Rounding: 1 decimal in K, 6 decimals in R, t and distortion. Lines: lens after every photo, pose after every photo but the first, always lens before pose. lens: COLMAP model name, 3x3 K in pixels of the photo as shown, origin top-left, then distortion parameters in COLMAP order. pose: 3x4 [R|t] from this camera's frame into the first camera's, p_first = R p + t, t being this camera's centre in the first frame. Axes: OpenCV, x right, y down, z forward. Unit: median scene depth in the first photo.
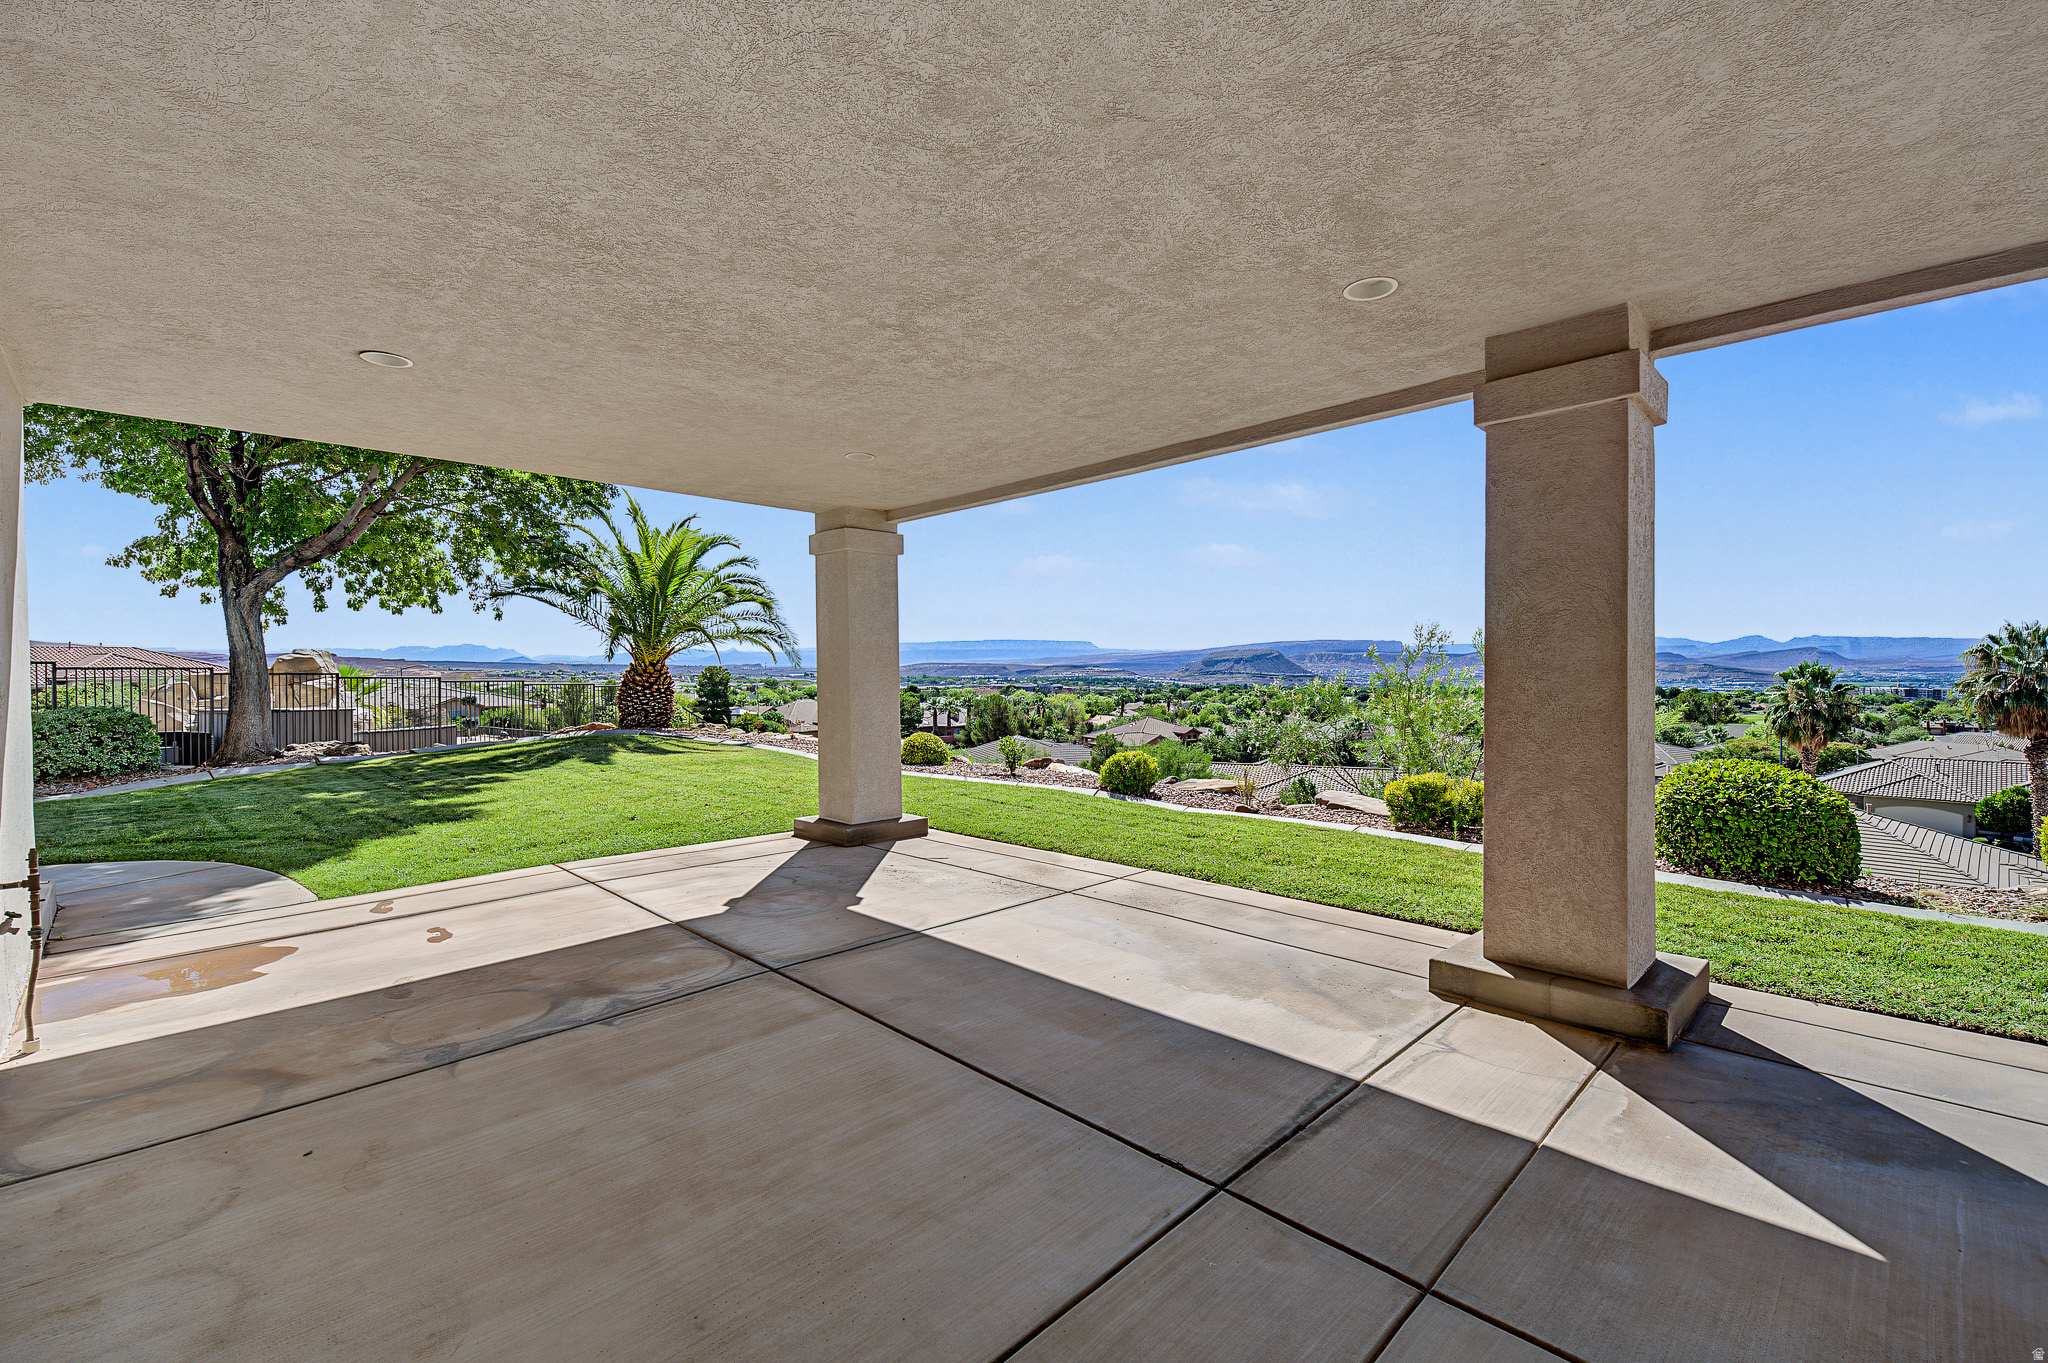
lens RADIAL K [[869.3, 0, 1017.3], [0, 869.3, 658.3], [0, 0, 1]] dist [0.001294, -0.007083]
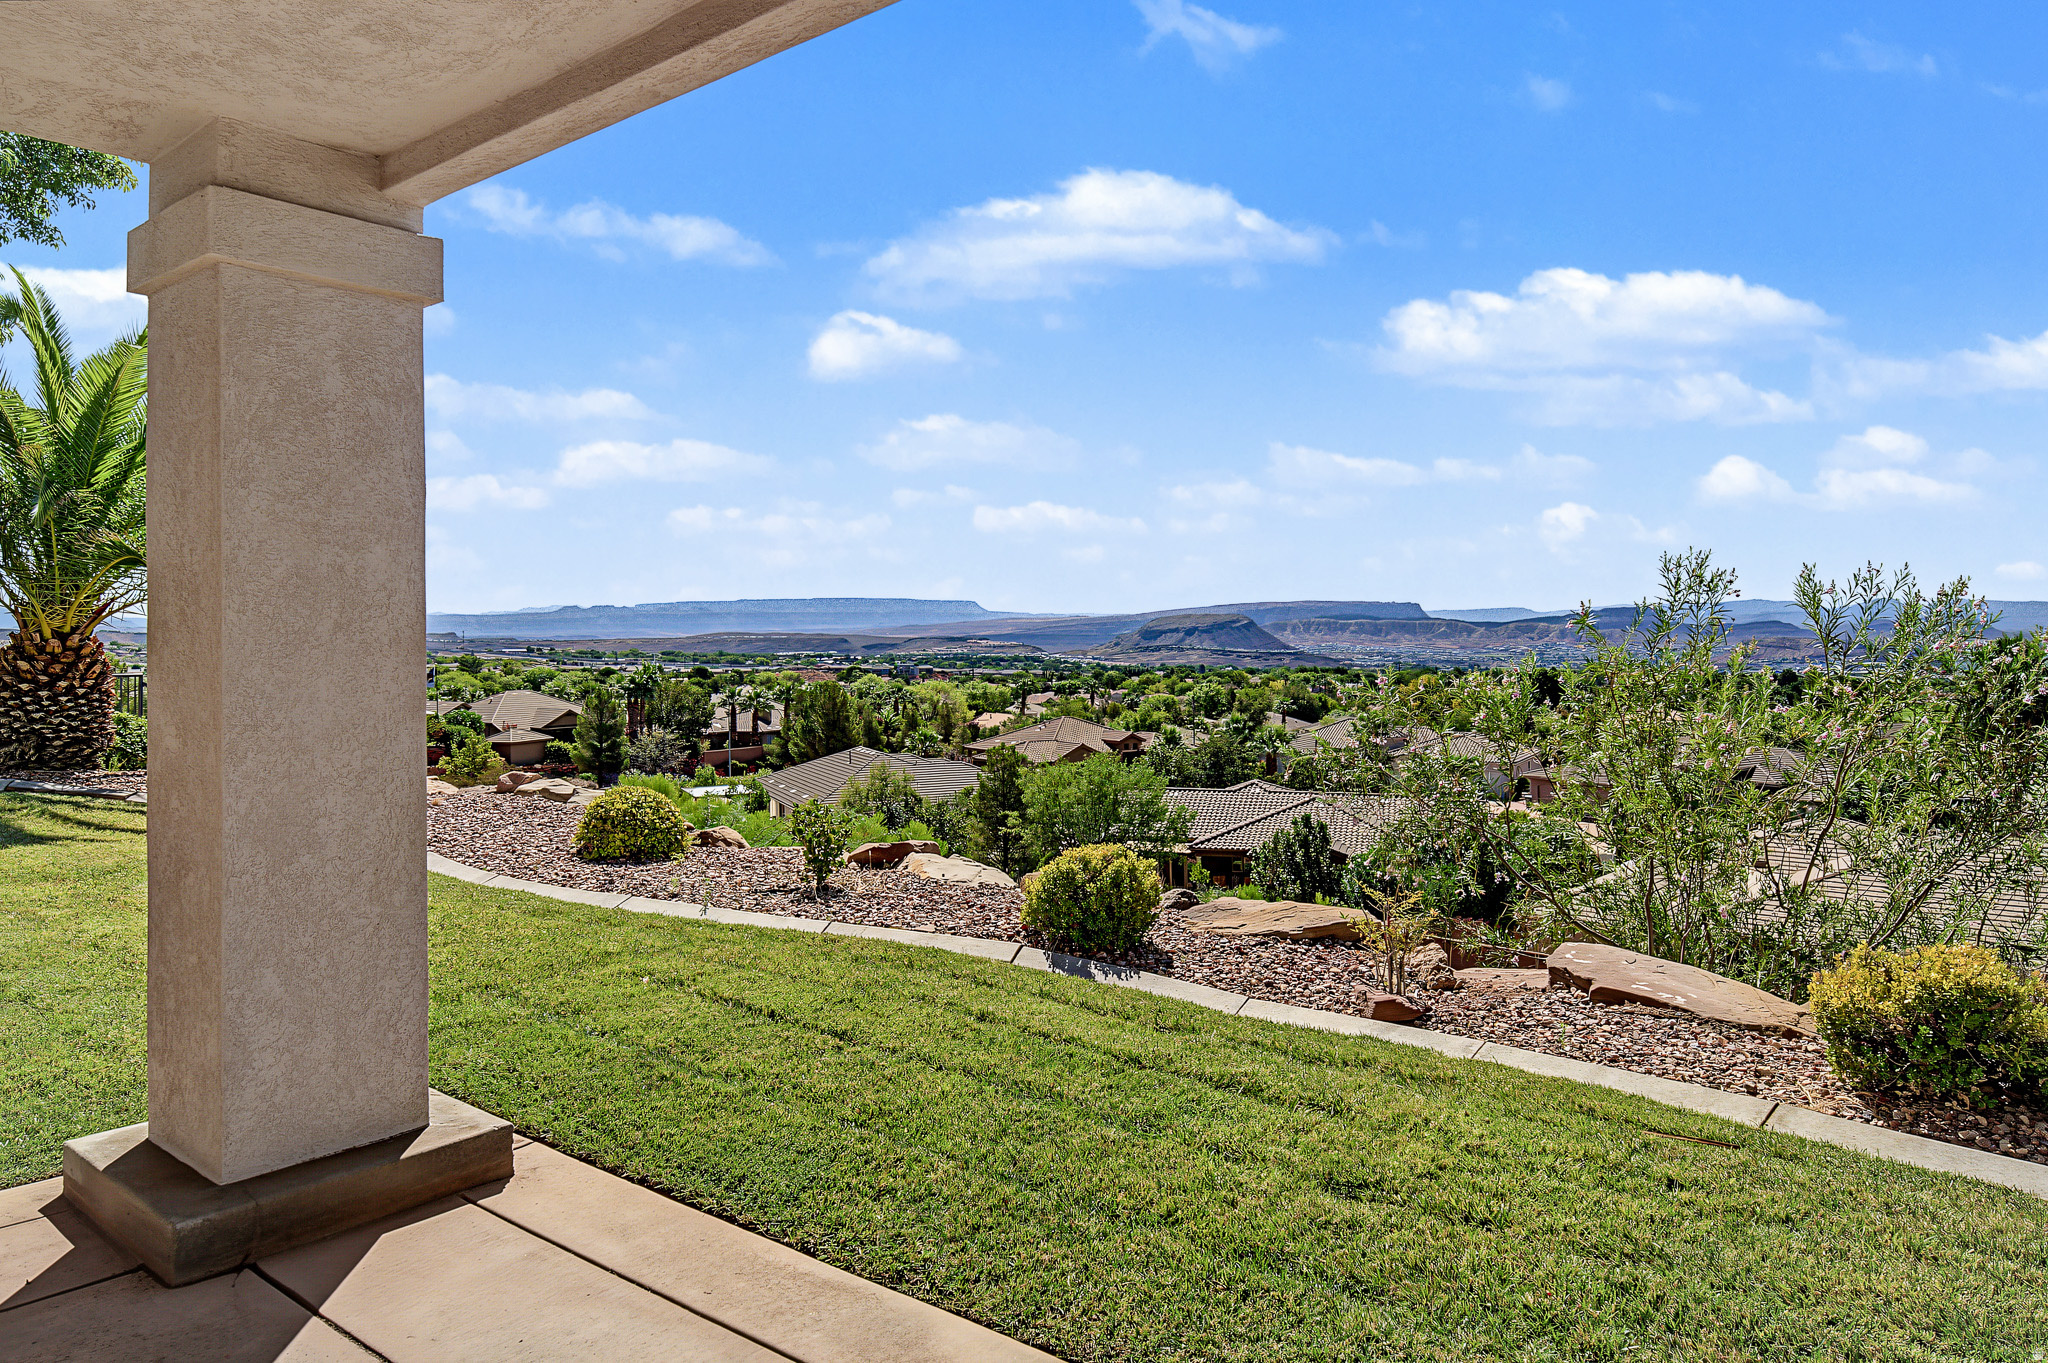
lens RADIAL K [[869.3, 0, 1017.3], [0, 869.3, 658.3], [0, 0, 1]] dist [0.001294, -0.007083]
pose [[0.988798, -0.000889, 0.149255, 0.017246], [-0.004602, 0.999325, 0.036441, -0.000045], [-0.149186, -0.036720, 0.988127, 0.348418]]
